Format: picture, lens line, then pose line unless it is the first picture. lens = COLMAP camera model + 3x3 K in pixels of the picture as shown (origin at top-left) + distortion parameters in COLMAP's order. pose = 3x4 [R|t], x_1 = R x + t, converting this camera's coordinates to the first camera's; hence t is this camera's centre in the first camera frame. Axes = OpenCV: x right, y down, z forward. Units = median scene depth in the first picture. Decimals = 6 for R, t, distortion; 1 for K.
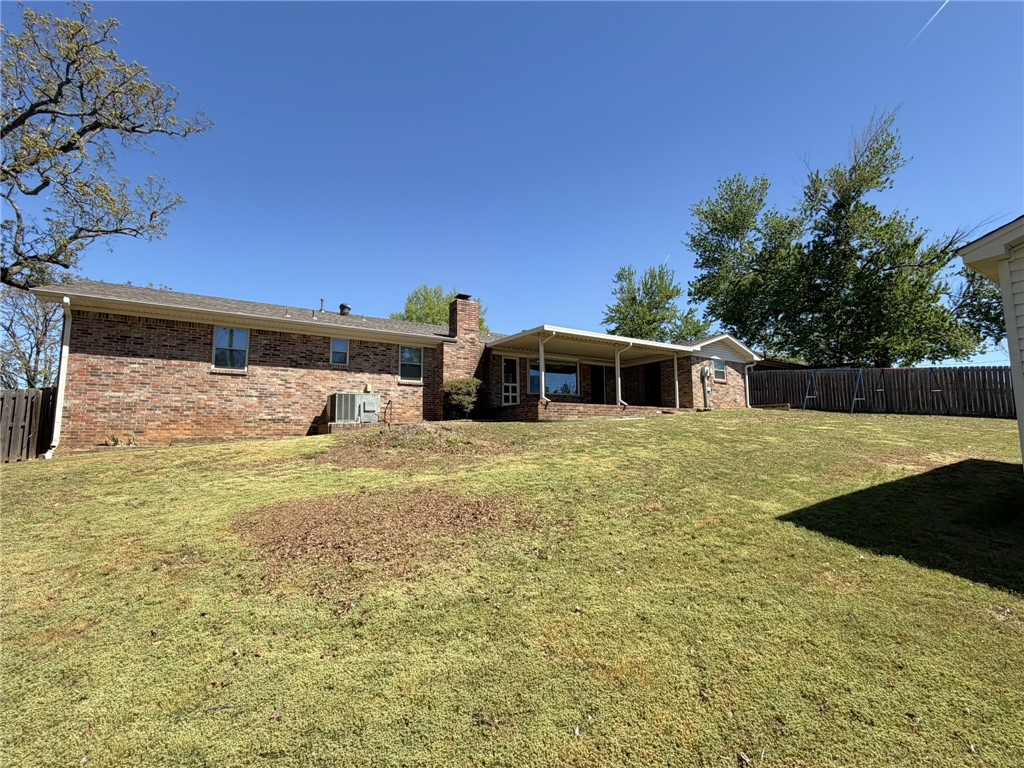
lens RADIAL K [[393.8, 0, 512.0], [0, 393.8, 384.0], [0, 0, 1]] dist [-0.001704, -0.000229]
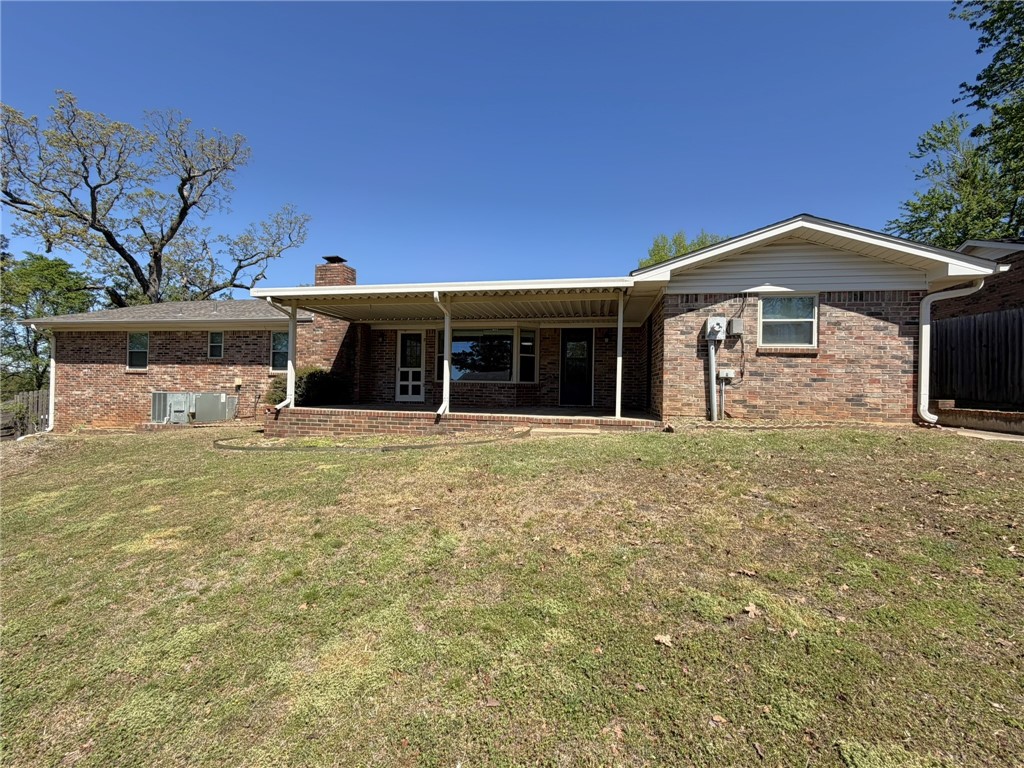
lens RADIAL K [[393.8, 0, 512.0], [0, 393.8, 384.0], [0, 0, 1]] dist [-0.001704, -0.000229]
pose [[0.775685, 0.008422, -0.631064, 0.596818], [0.051960, 0.995664, 0.077156, -0.018211], [0.628978, -0.092639, 0.771884, 0.562331]]
